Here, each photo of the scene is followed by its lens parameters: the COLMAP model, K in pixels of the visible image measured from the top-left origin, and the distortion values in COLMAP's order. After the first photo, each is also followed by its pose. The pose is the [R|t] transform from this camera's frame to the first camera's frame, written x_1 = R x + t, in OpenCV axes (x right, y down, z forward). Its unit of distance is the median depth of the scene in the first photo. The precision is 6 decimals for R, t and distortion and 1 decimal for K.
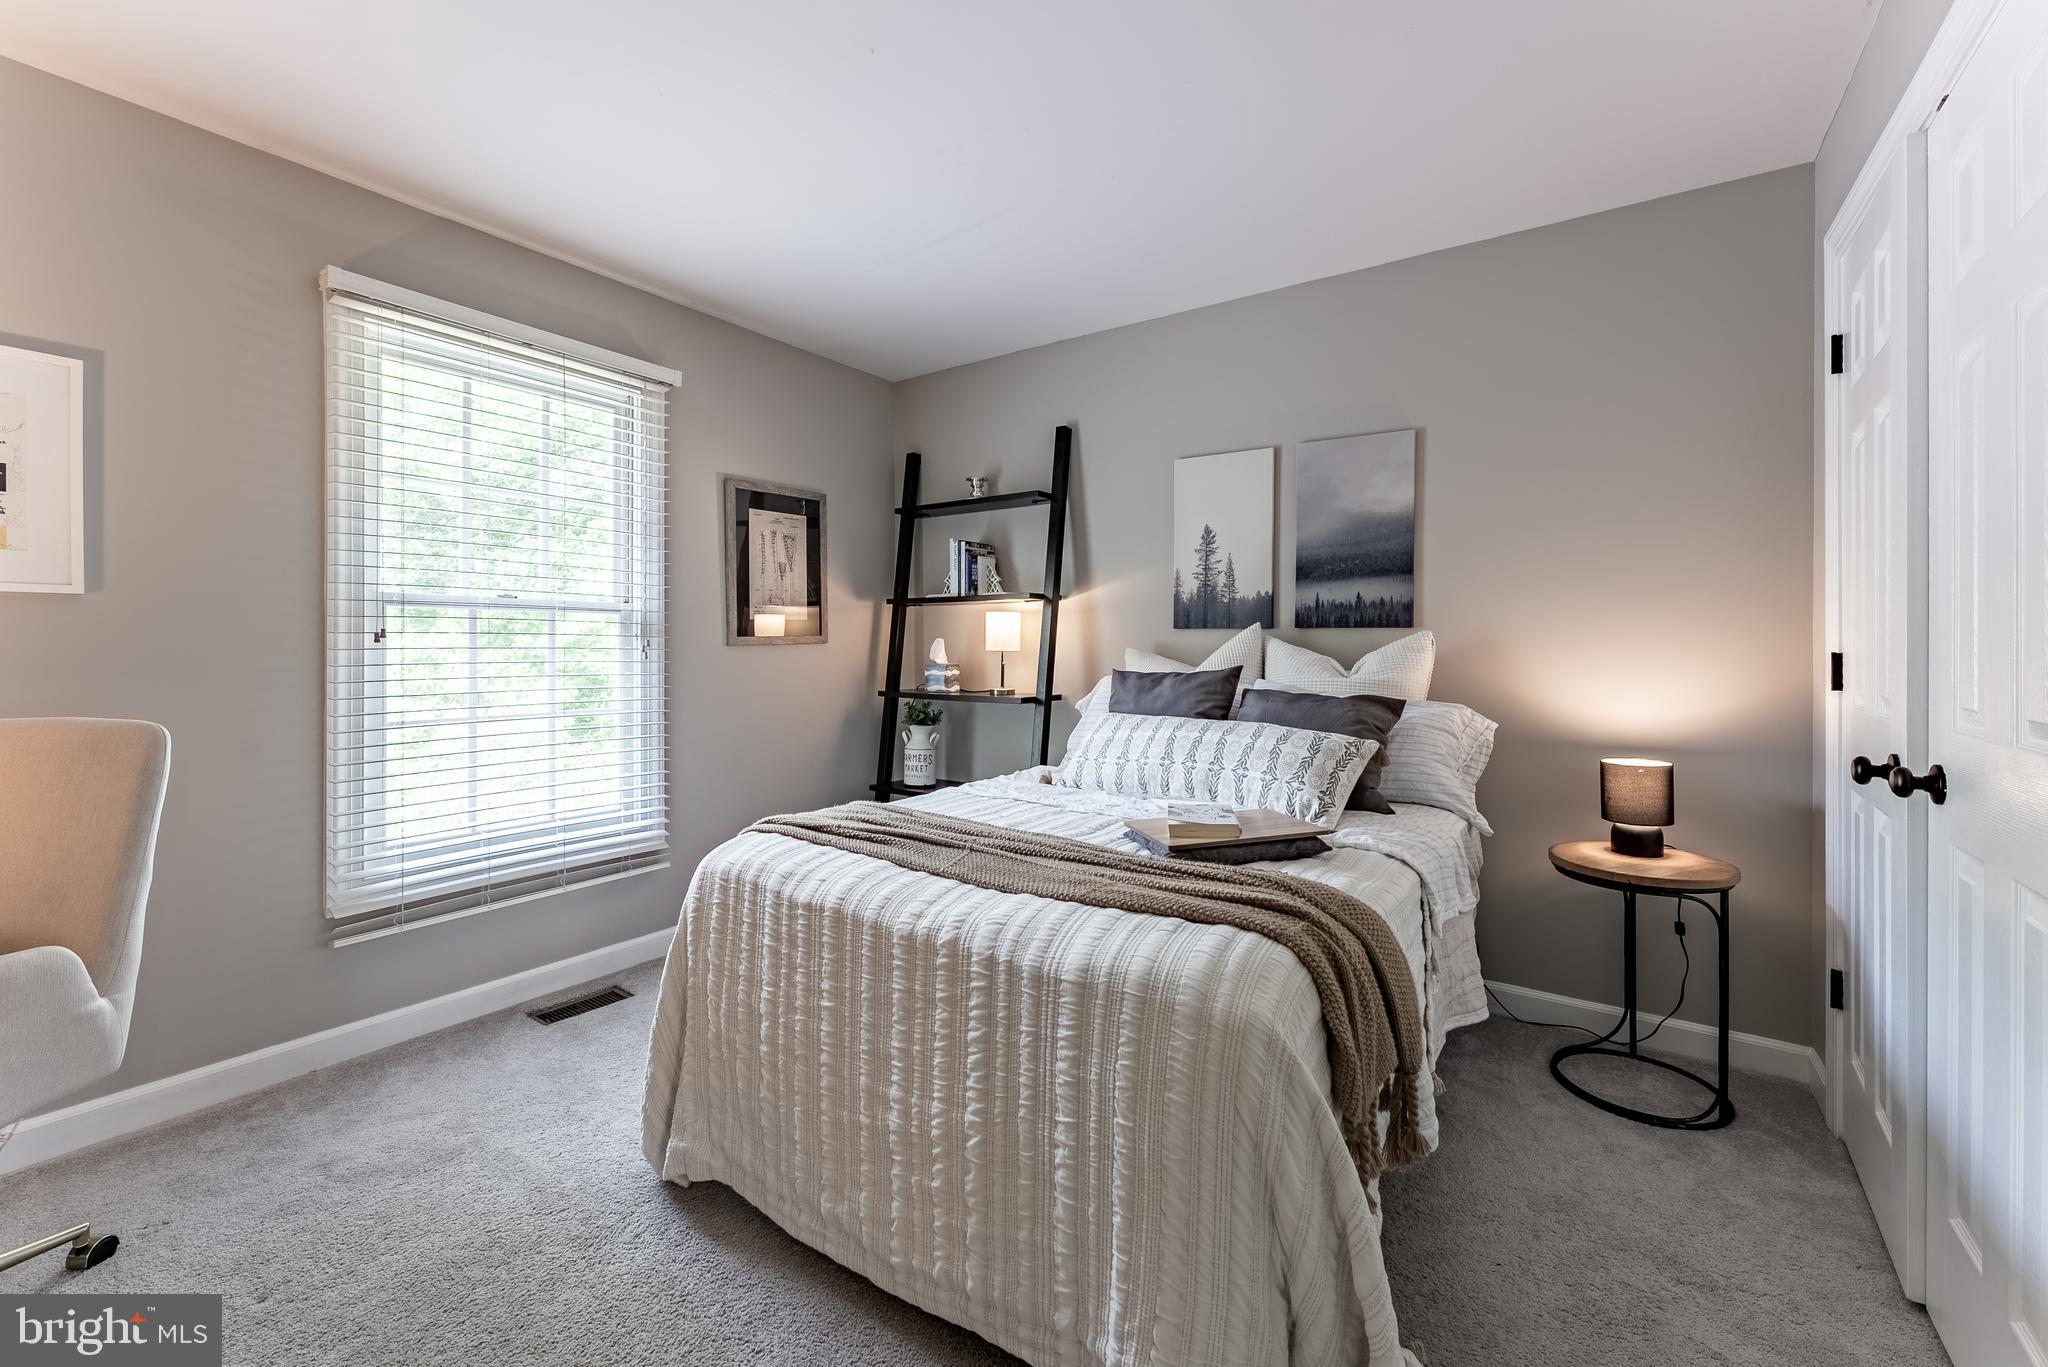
lens RADIAL K [[833.8, 0, 1020.0], [0, 833.8, 675.5], [0, 0, 1]] dist [-0.001477, -0.000160]
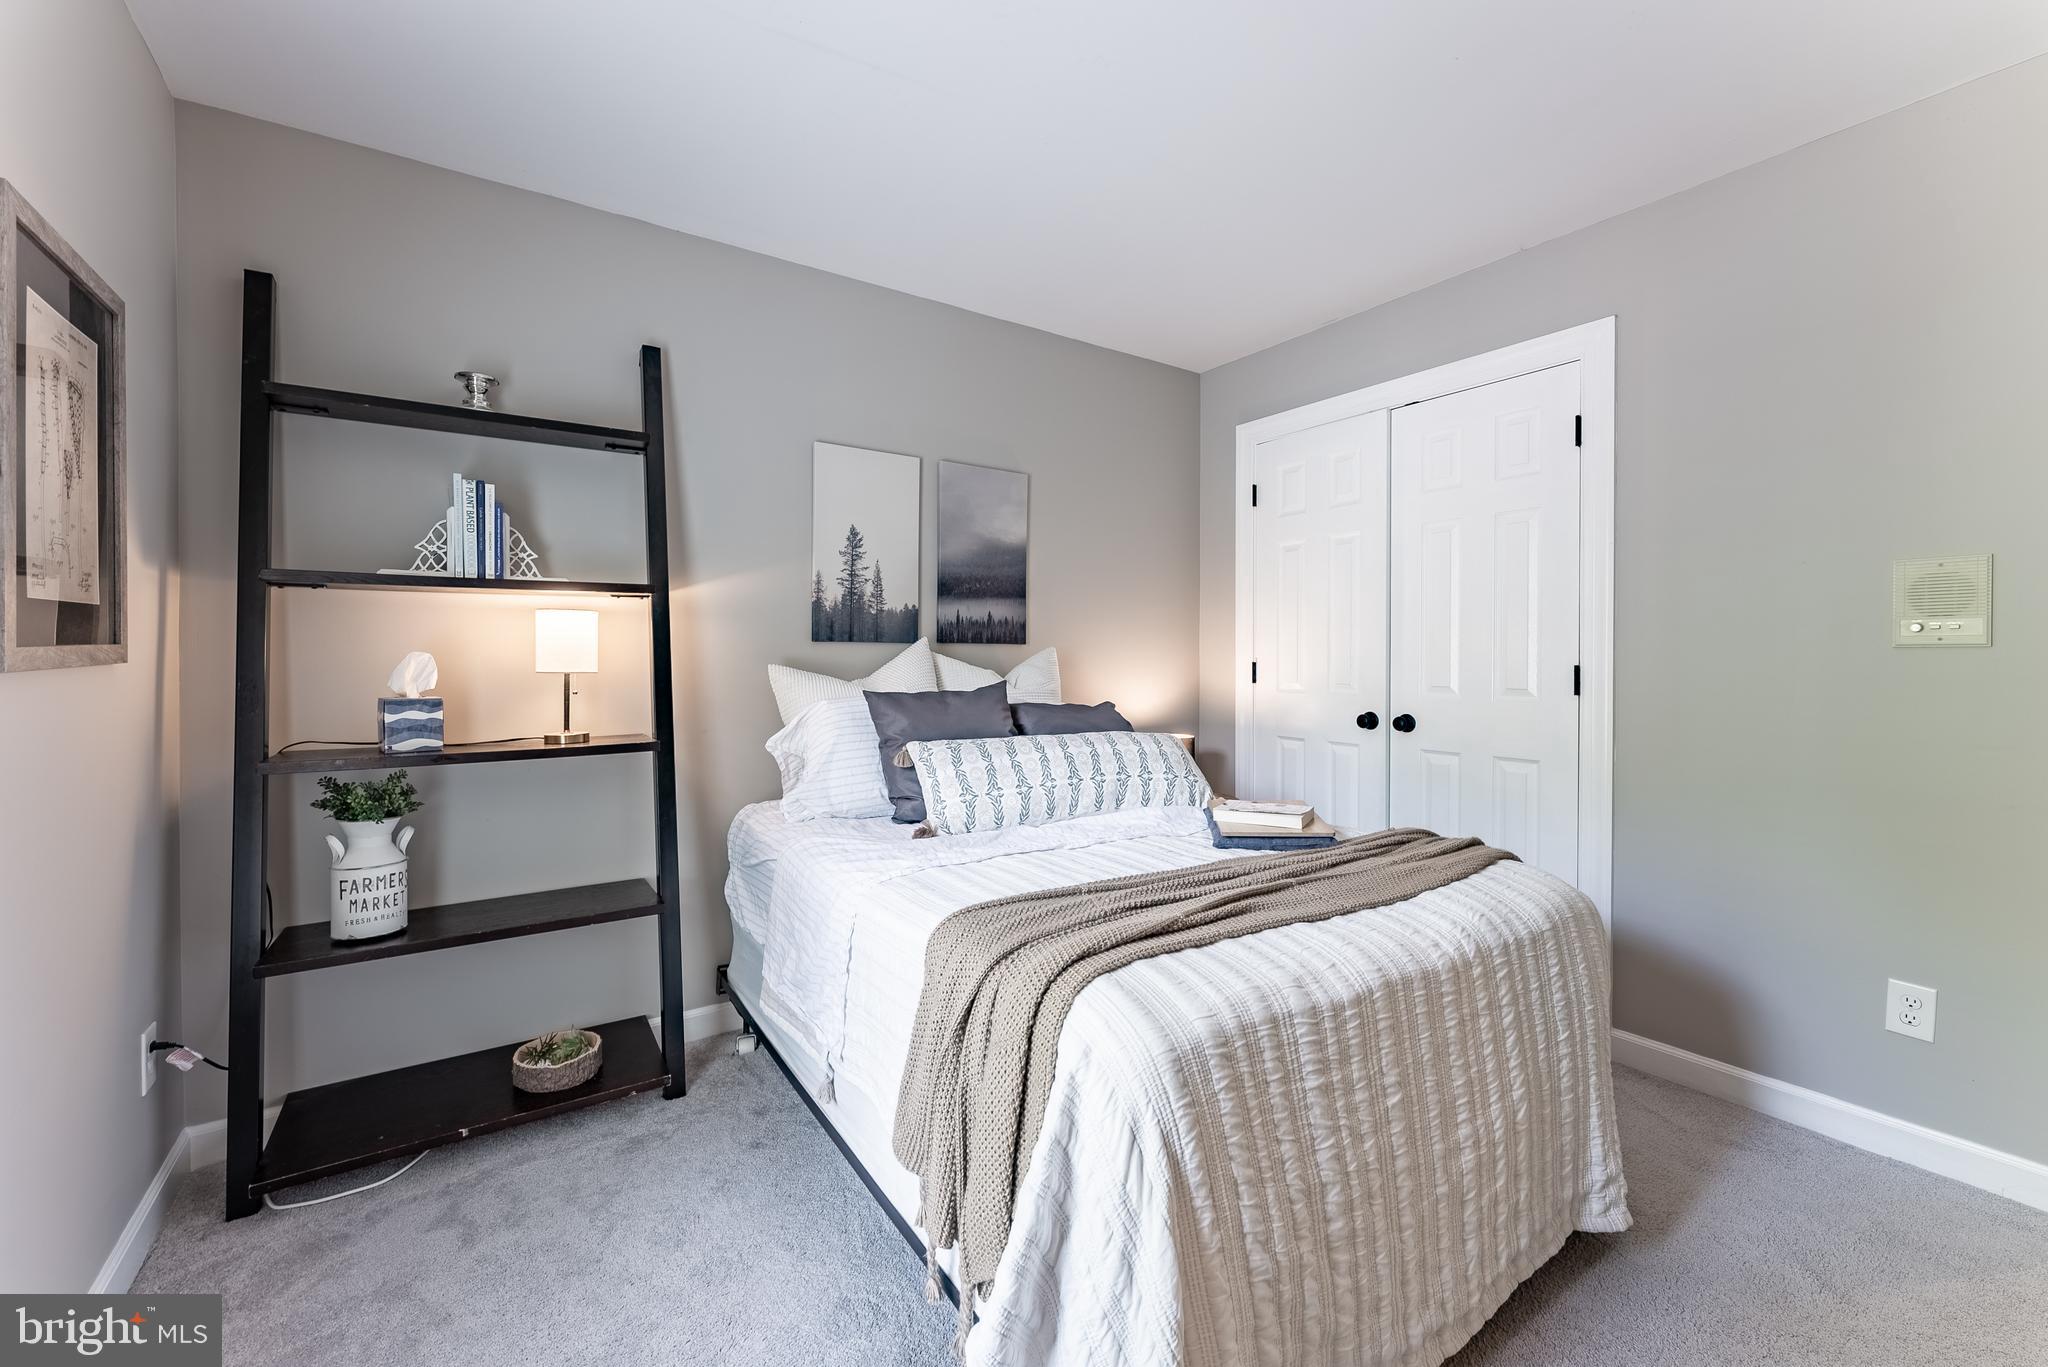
lens RADIAL K [[833.8, 0, 1023.3], [0, 833.8, 700.1], [0, 0, 1]] dist [-0.007678, -0.000028]
pose [[0.357157, -0.049747, 0.932719, -0.555472], [0.039798, 0.998484, 0.038015, -0.021472], [-0.933196, 0.023543, 0.358595, 0.522981]]
